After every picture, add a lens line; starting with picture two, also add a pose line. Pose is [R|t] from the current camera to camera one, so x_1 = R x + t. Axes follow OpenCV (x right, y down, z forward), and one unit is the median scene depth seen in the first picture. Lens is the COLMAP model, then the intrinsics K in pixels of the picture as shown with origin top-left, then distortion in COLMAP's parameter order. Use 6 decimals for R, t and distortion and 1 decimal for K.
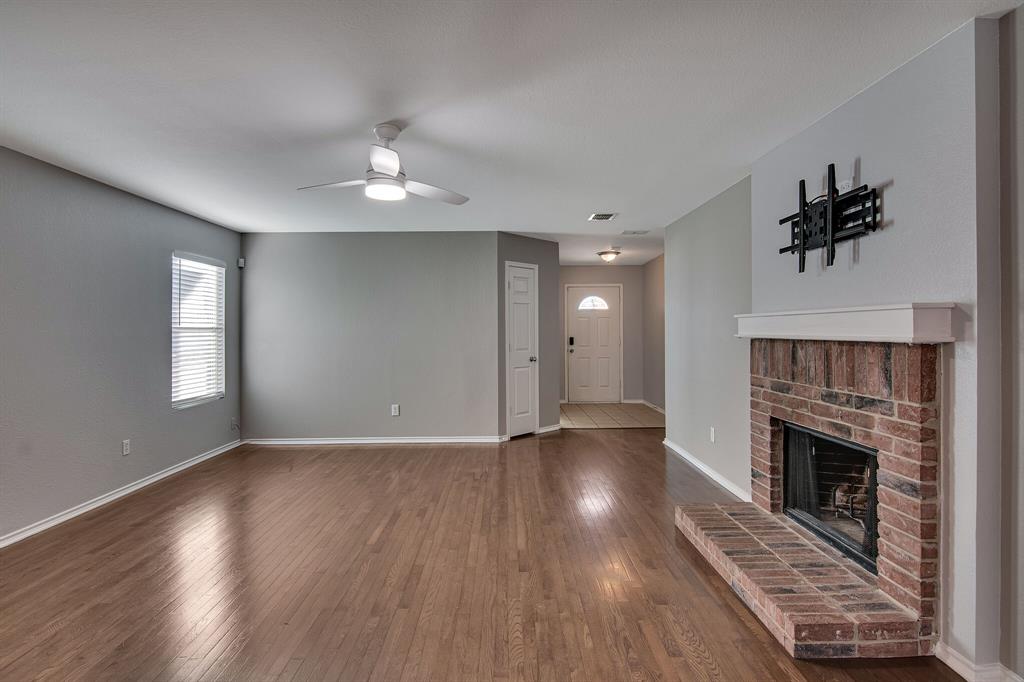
lens RADIAL K [[510.9, 0, 510.9], [0, 510.9, 329.1], [0, 0, 1]] dist [-0.045238, -0.000368]
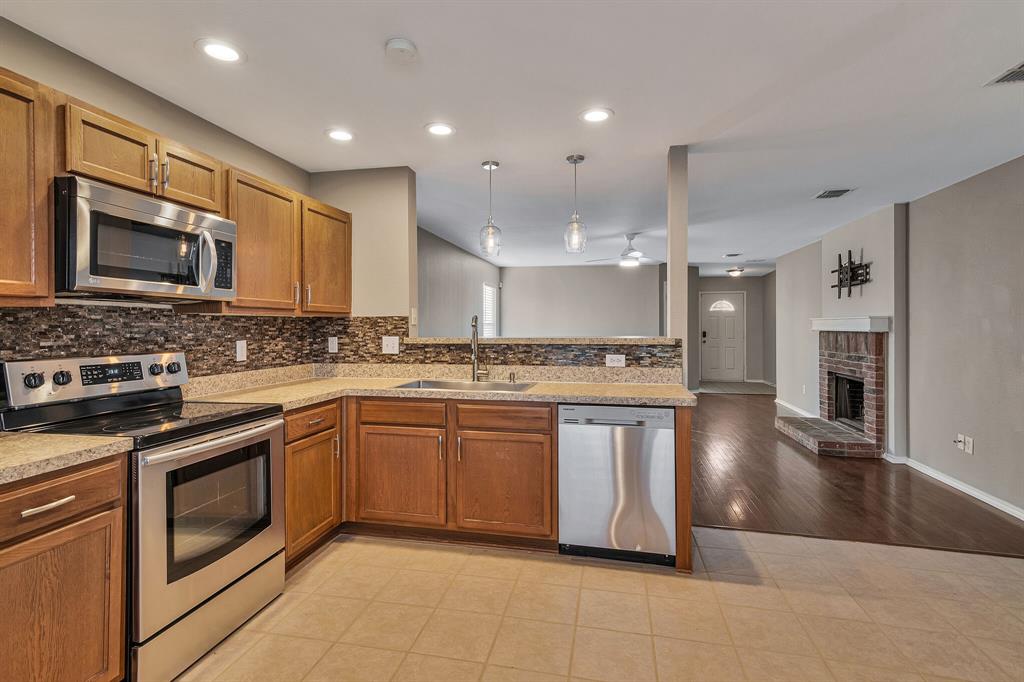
lens RADIAL K [[511.2, 0, 498.5], [0, 511.2, 325.6], [0, 0, 1]] dist [-0.001539, -0.000329]
pose [[0.971936, 0.002971, -0.235226, -0.300254], [-0.002557, 0.999995, 0.002065, -0.002535], [0.235231, -0.001406, 0.971938, -1.423907]]
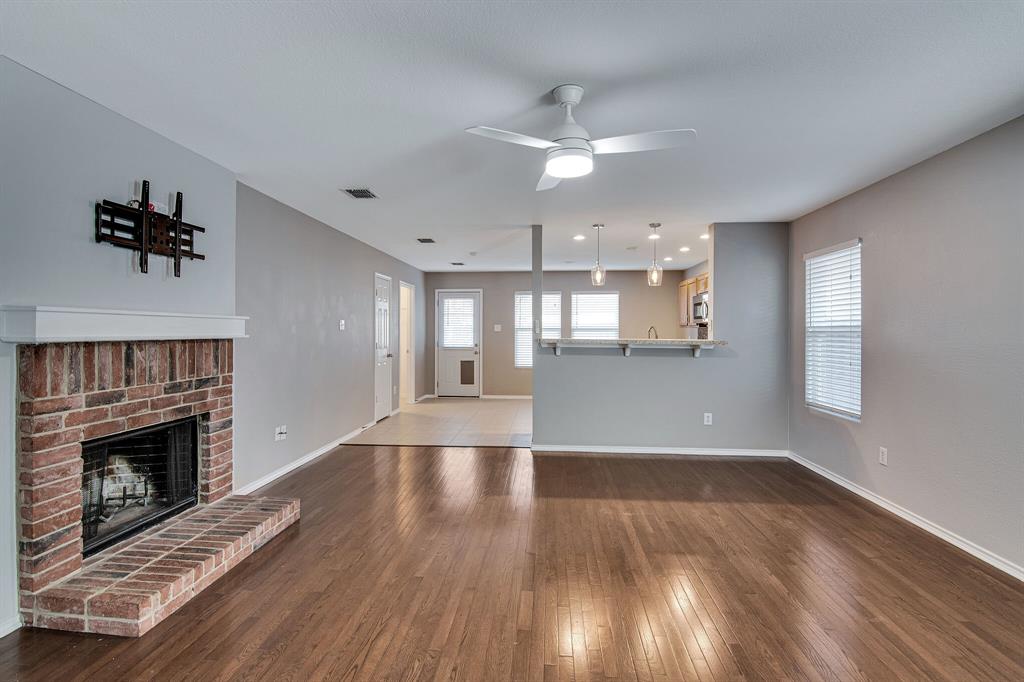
lens RADIAL K [[510.9, 0, 510.9], [0, 510.9, 329.1], [0, 0, 1]] dist [-0.045238, -0.000368]
pose [[-0.996160, -0.001708, 0.087538, -0.242599], [-0.002275, 0.999977, -0.006379, 0.002728], [-0.087525, -0.006553, -0.996141, 1.995827]]
